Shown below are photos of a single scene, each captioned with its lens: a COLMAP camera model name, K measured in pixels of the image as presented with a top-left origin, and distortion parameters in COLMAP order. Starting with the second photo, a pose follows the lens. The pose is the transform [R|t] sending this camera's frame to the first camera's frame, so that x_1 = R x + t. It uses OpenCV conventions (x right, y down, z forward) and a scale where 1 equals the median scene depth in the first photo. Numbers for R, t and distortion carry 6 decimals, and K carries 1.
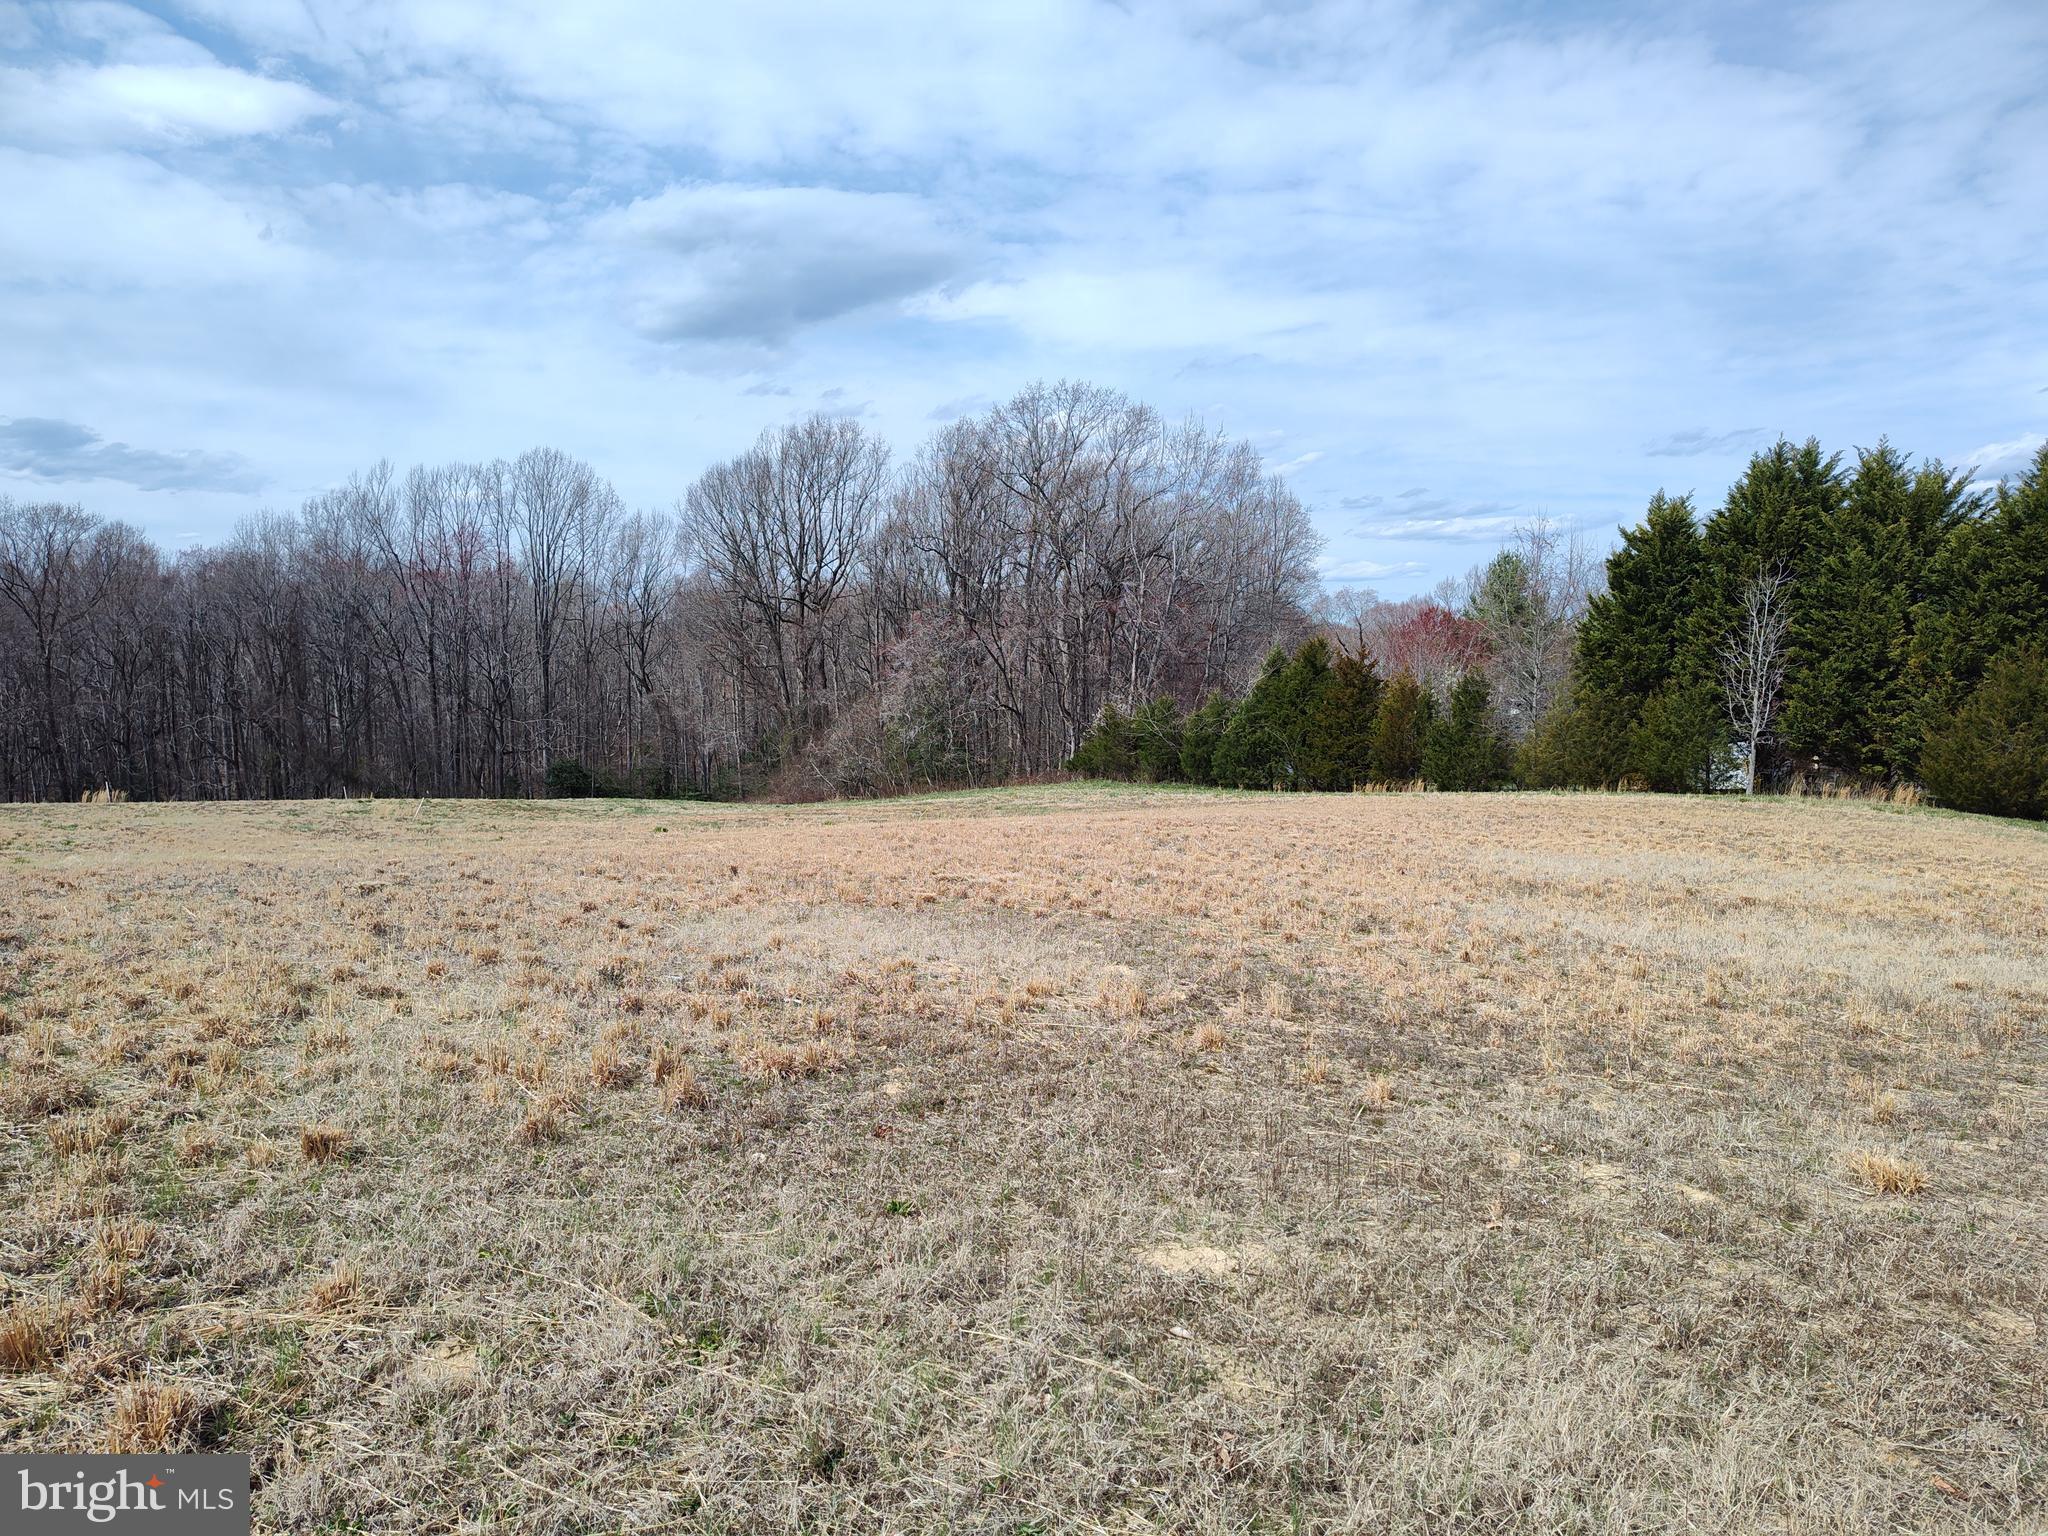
lens RADIAL K [[1364.1, 0, 997.4], [0, 1364.1, 772.1], [0, 0, 1]] dist [0.034169, -0.053531]
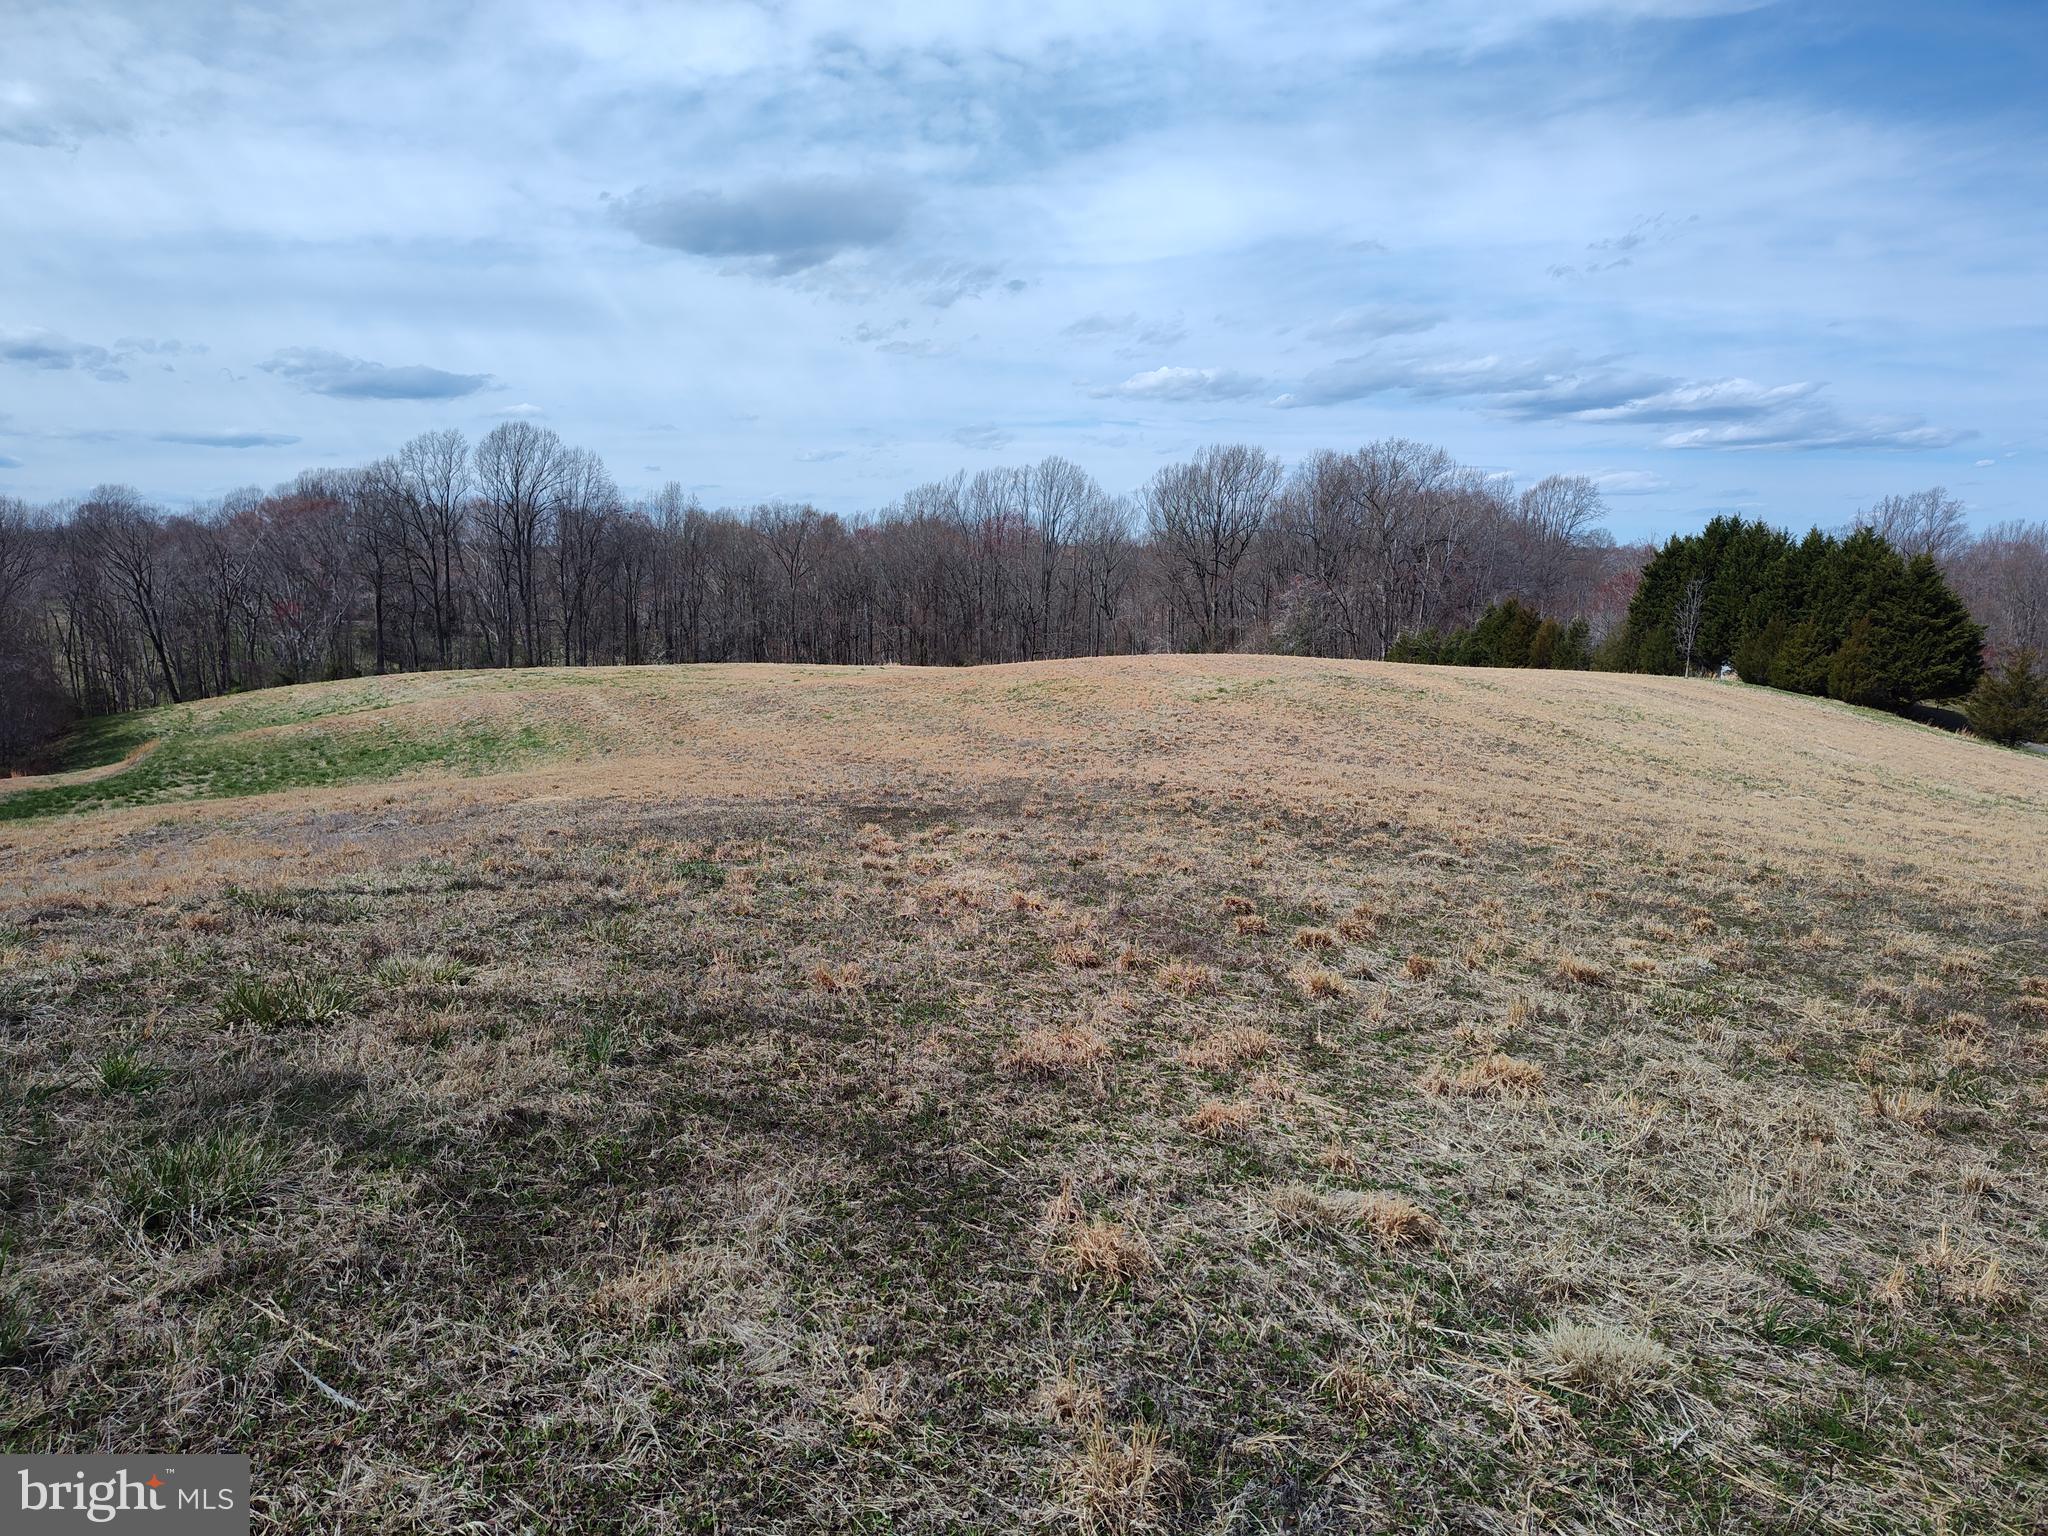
lens RADIAL K [[1339.4, 0, 1016.1], [0, 1339.4, 804.4], [0, 0, 1]] dist [0.042769, -0.048441]
pose [[0.969536, 0.051237, -0.239528, 0.094569], [-0.030363, 0.995475, 0.090041, 0.152804], [0.243058, -0.080025, 0.966705, -3.810671]]
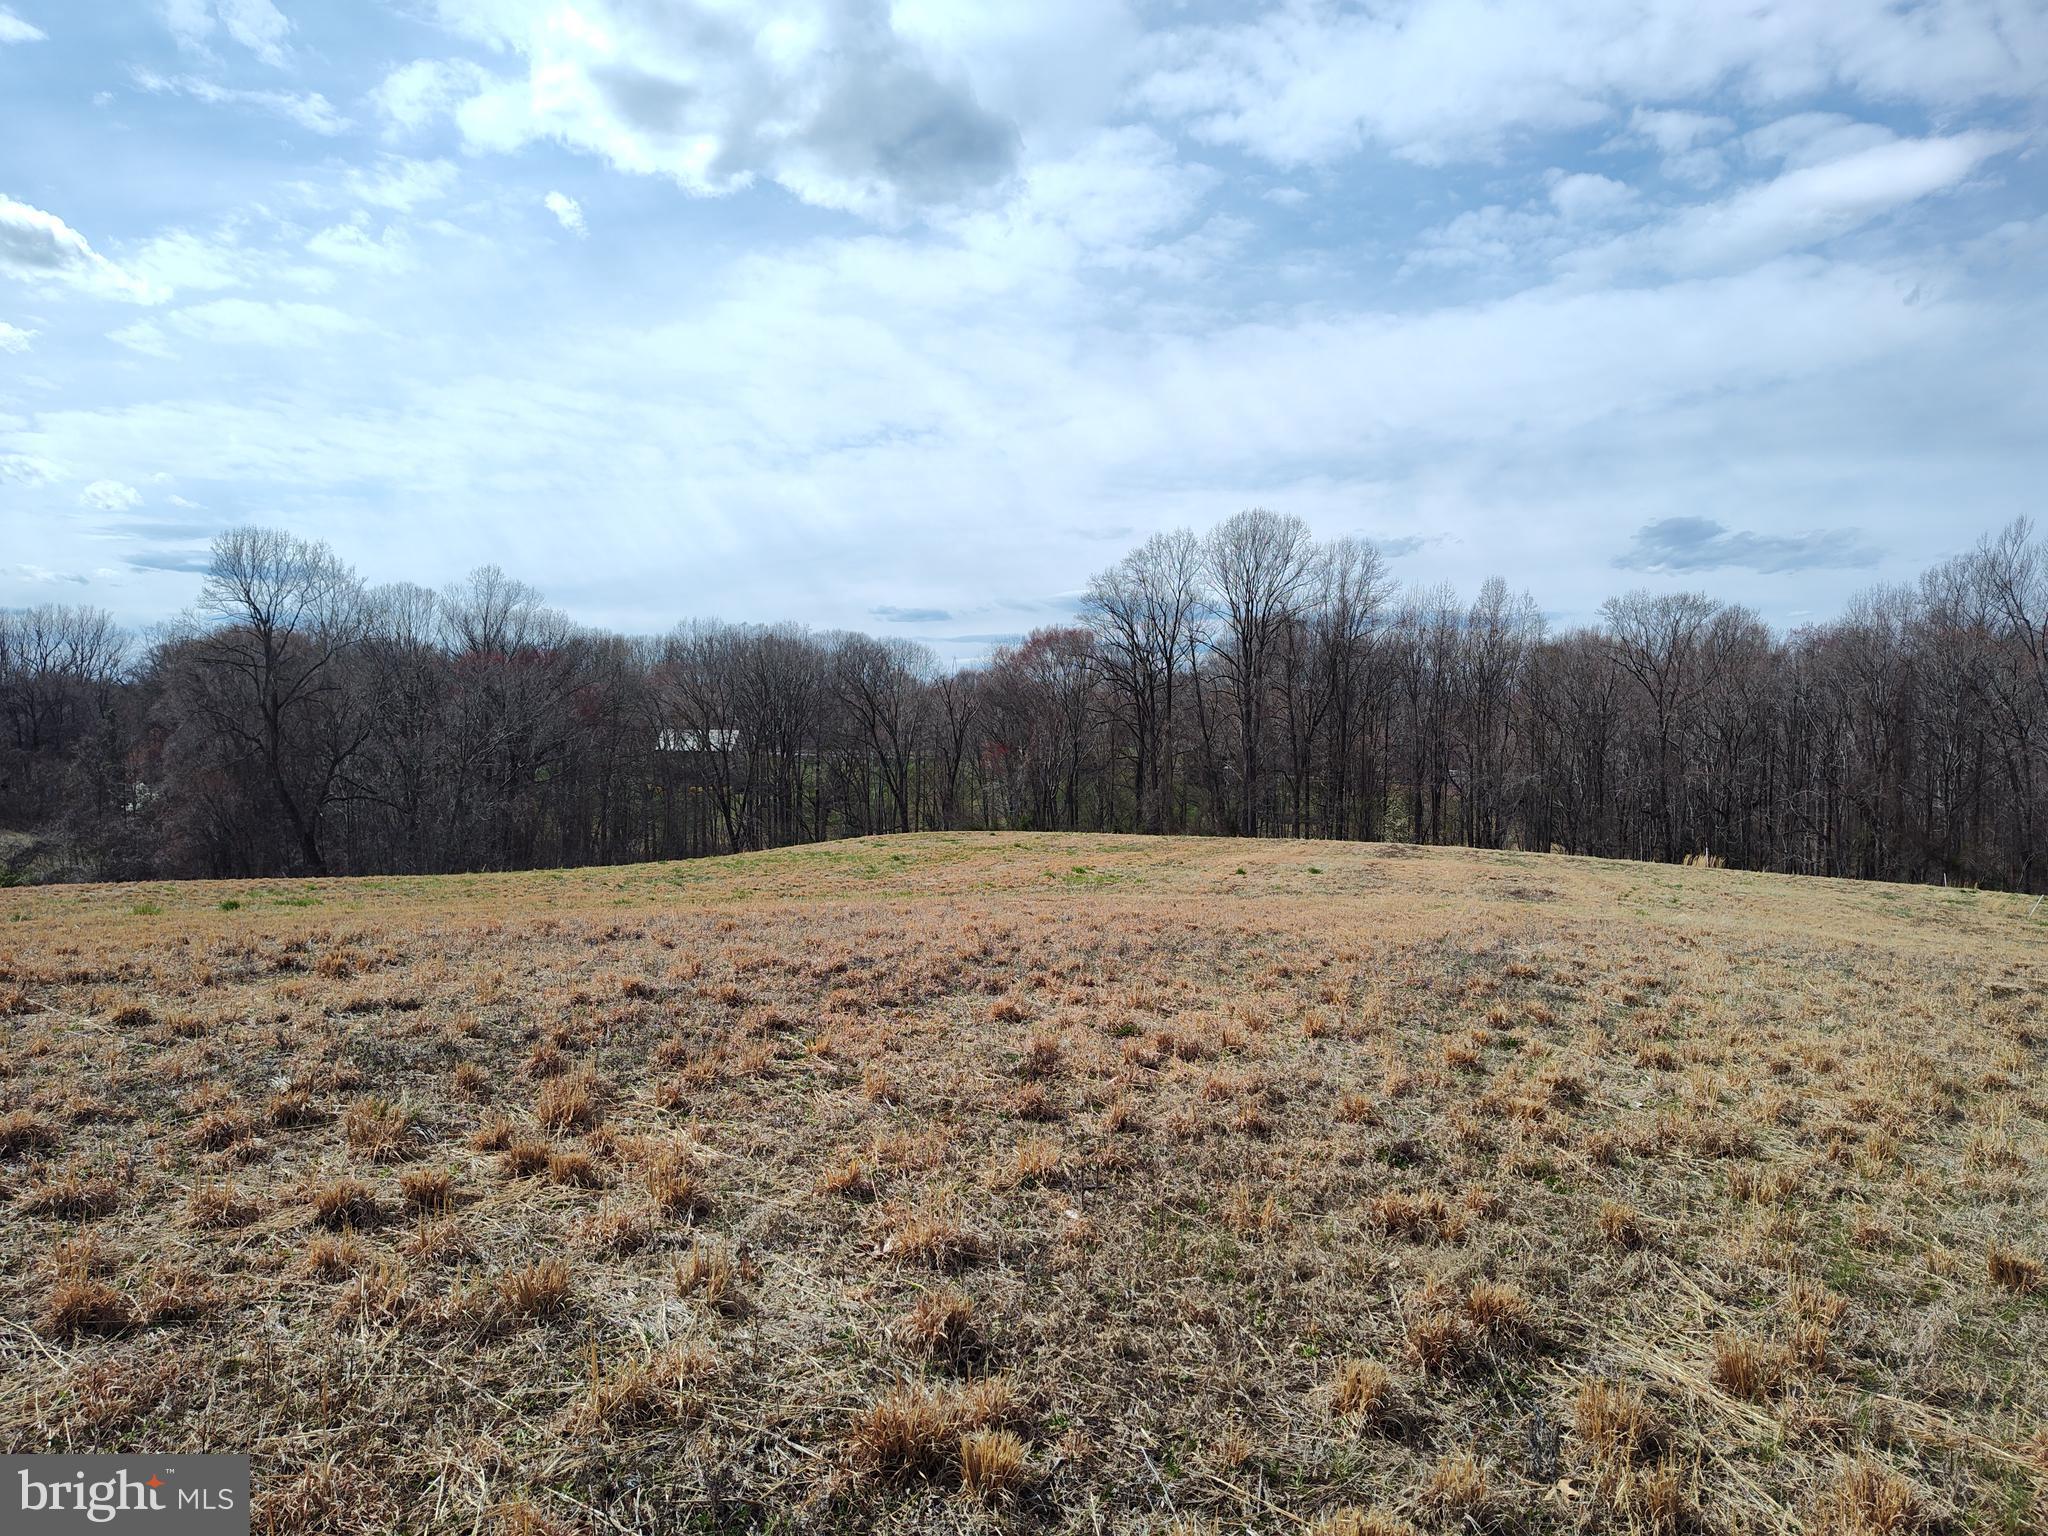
lens RADIAL K [[1353.5, 0, 1027.5], [0, 1353.5, 780.8], [0, 0, 1]] dist [0.040385, -0.051651]
pose [[0.511251, 0.037958, -0.858593, -0.016983], [-0.079317, 0.996844, -0.003159, 0.000667], [0.855763, 0.069716, 0.512649, -0.010567]]
